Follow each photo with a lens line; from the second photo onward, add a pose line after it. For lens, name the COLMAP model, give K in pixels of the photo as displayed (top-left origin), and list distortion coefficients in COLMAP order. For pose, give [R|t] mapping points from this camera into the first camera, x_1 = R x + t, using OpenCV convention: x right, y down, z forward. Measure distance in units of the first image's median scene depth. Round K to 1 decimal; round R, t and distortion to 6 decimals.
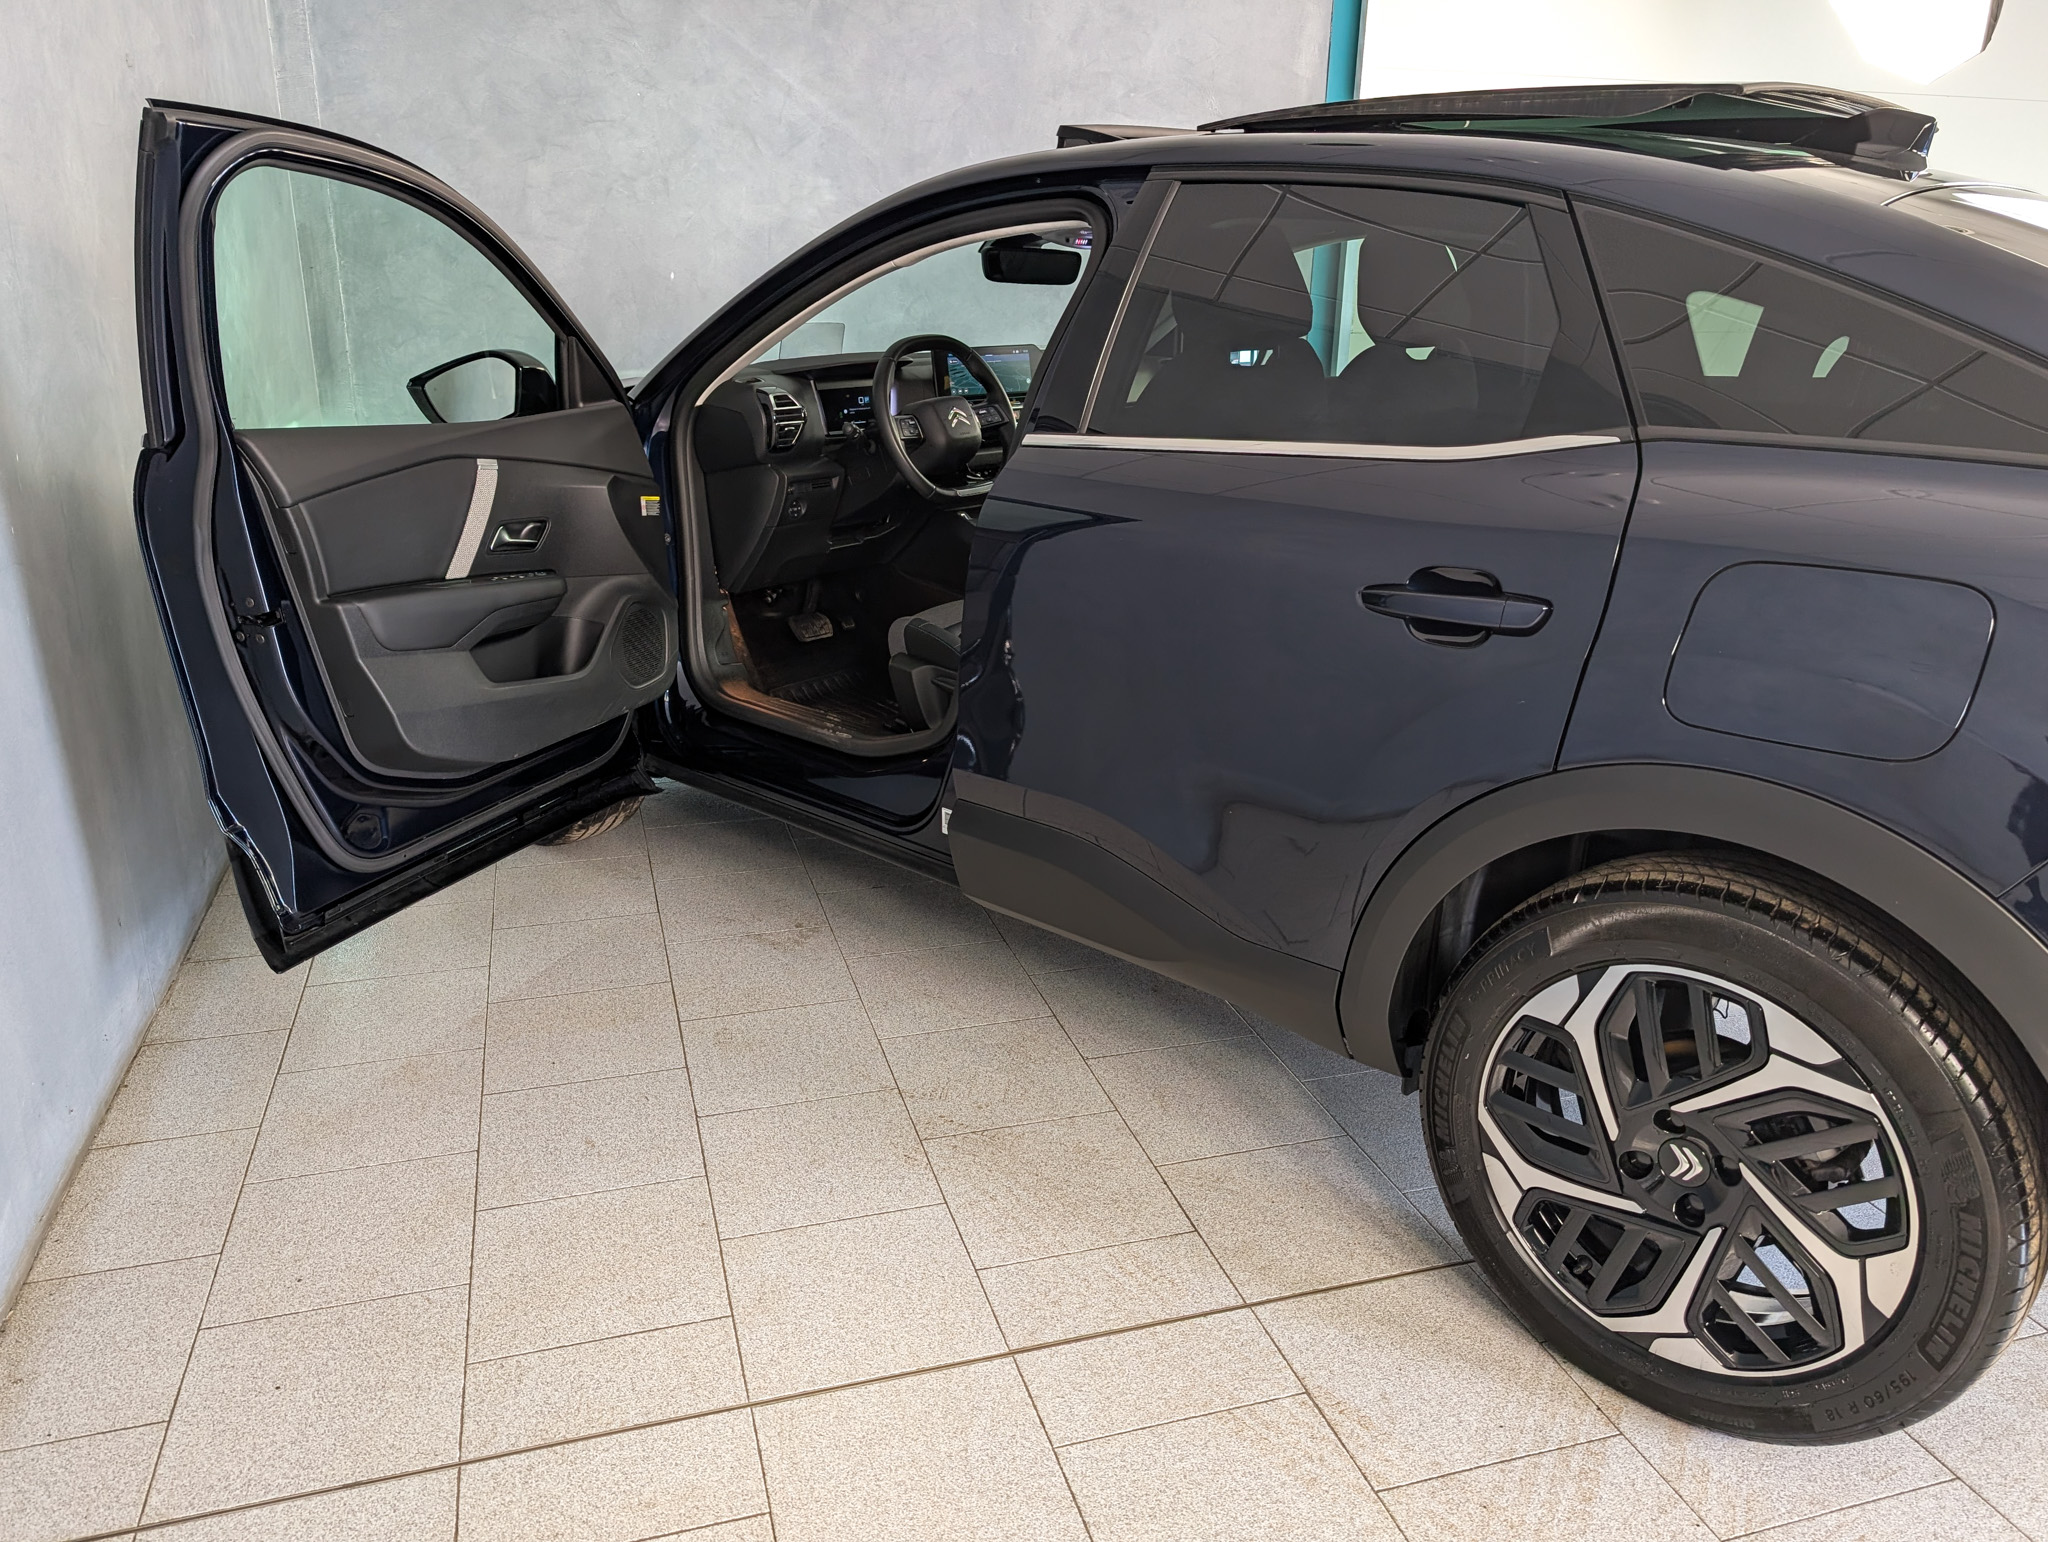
lens RADIAL K [[1565.3, 0, 1024.0], [0, 1565.3, 771.0], [0, 0, 1]] dist [0.034082, -0.000872]
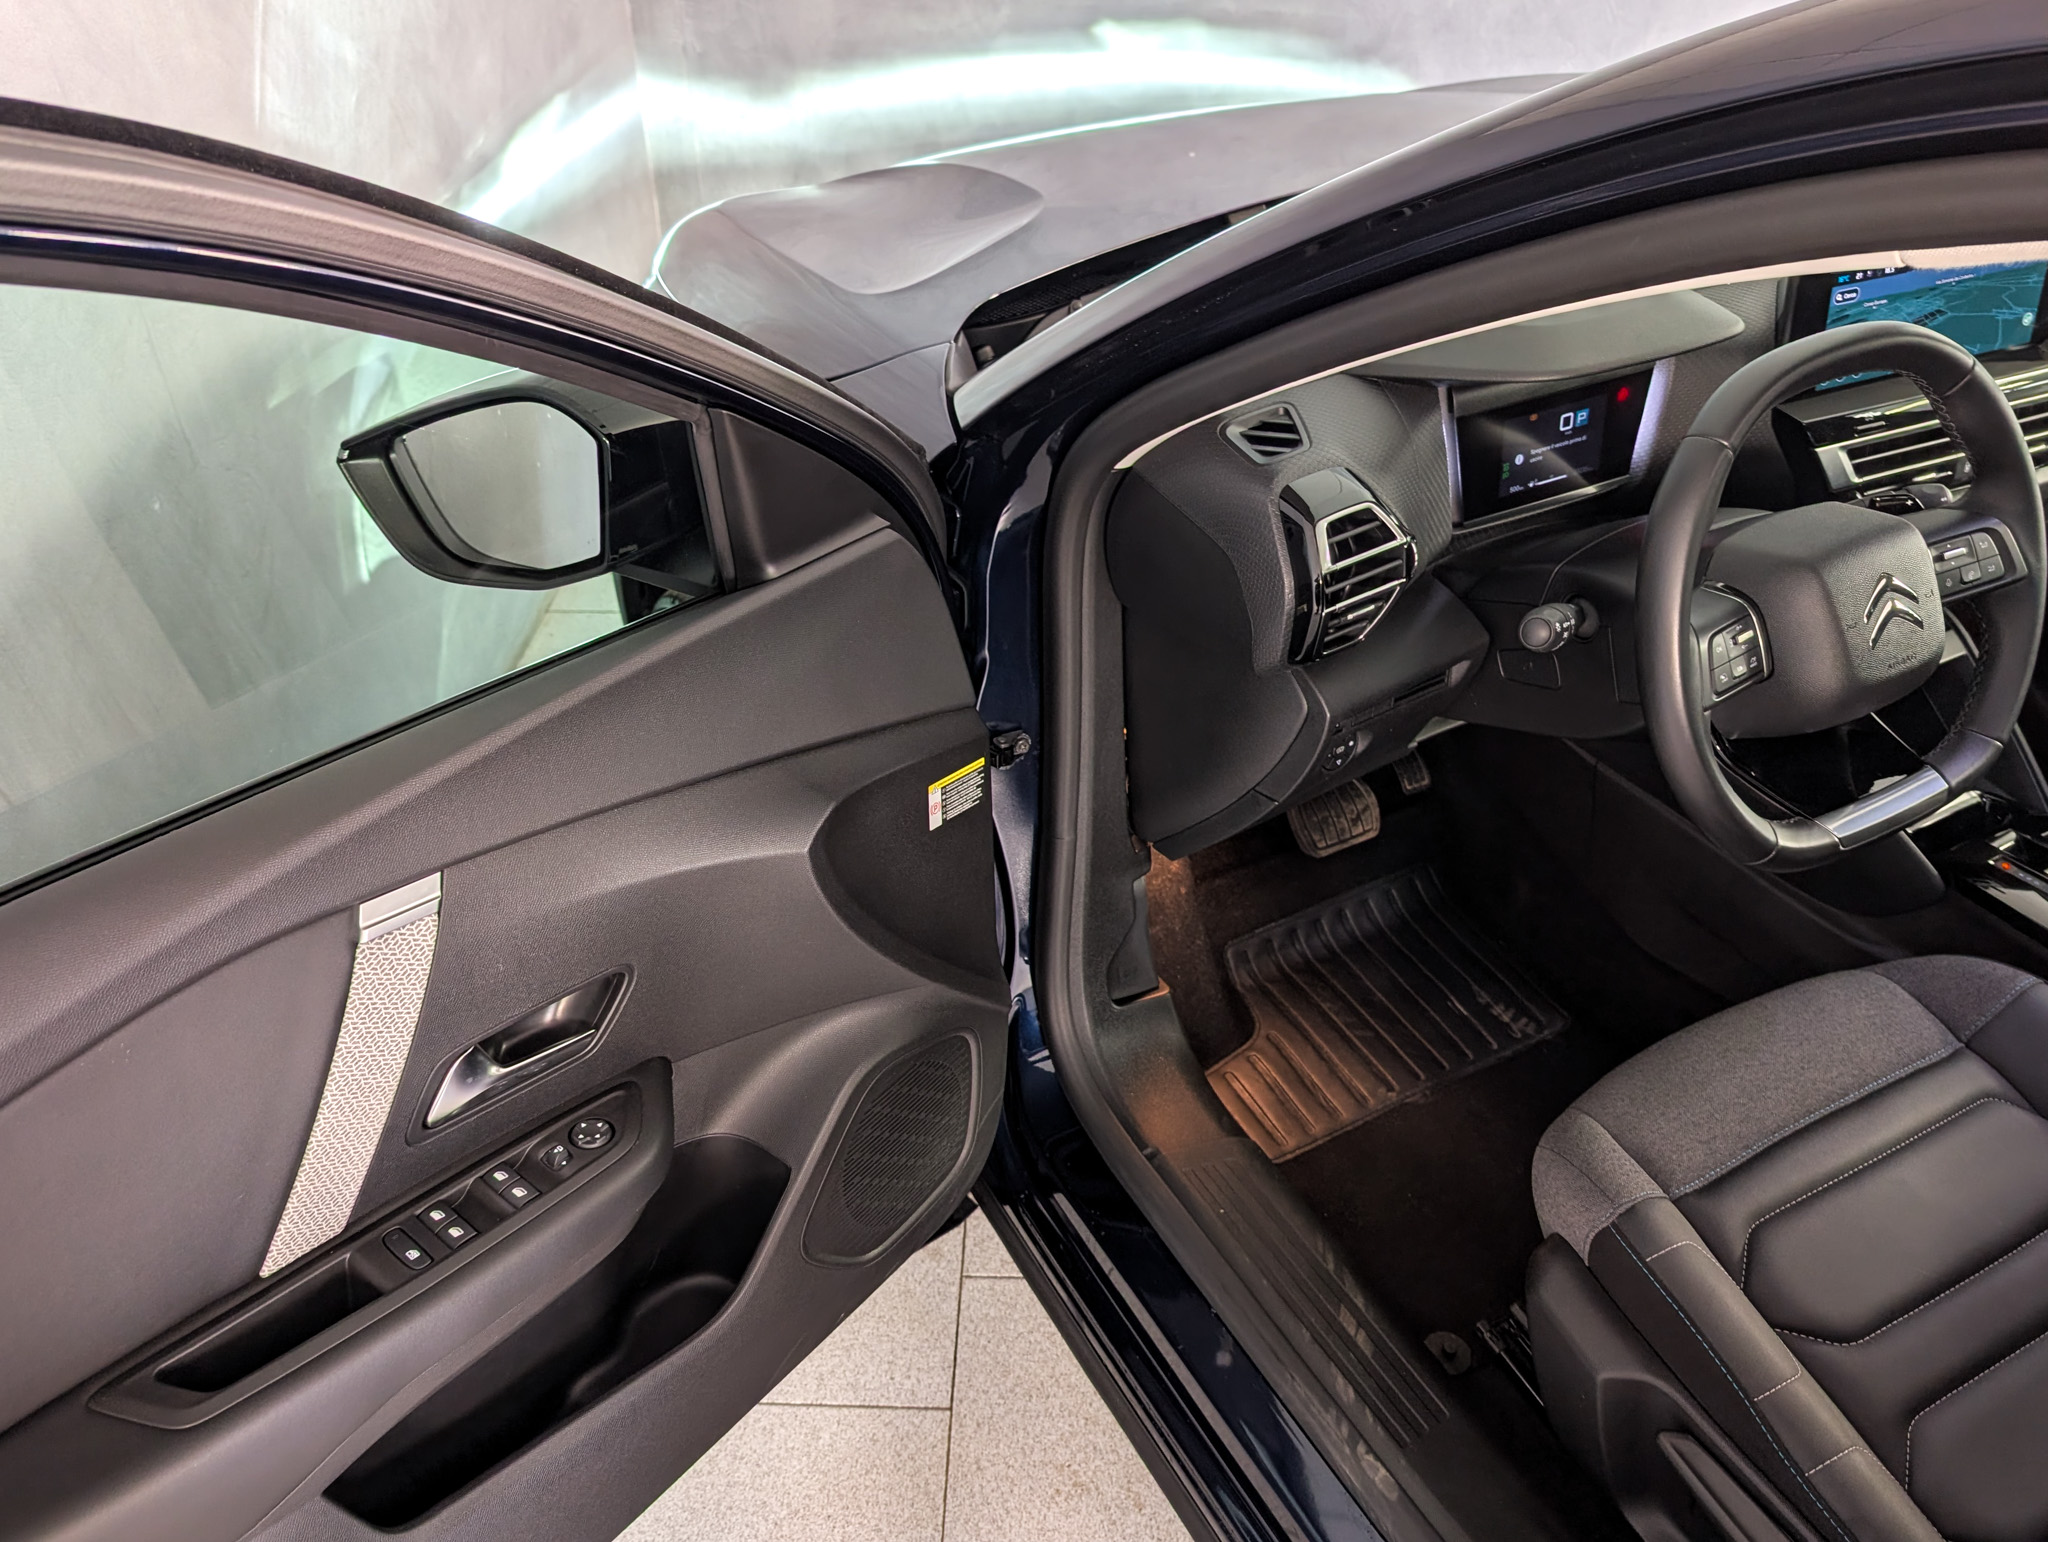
lens RADIAL K [[1565.3, 0, 1024.0], [0, 1565.3, 771.0], [0, 0, 1]] dist [0.034082, -0.000872]
pose [[0.951812, 0.166617, -0.257475, -0.124848], [-0.082583, 0.947782, 0.308042, -0.283186], [0.295355, -0.271935, 0.915869, 0.650645]]
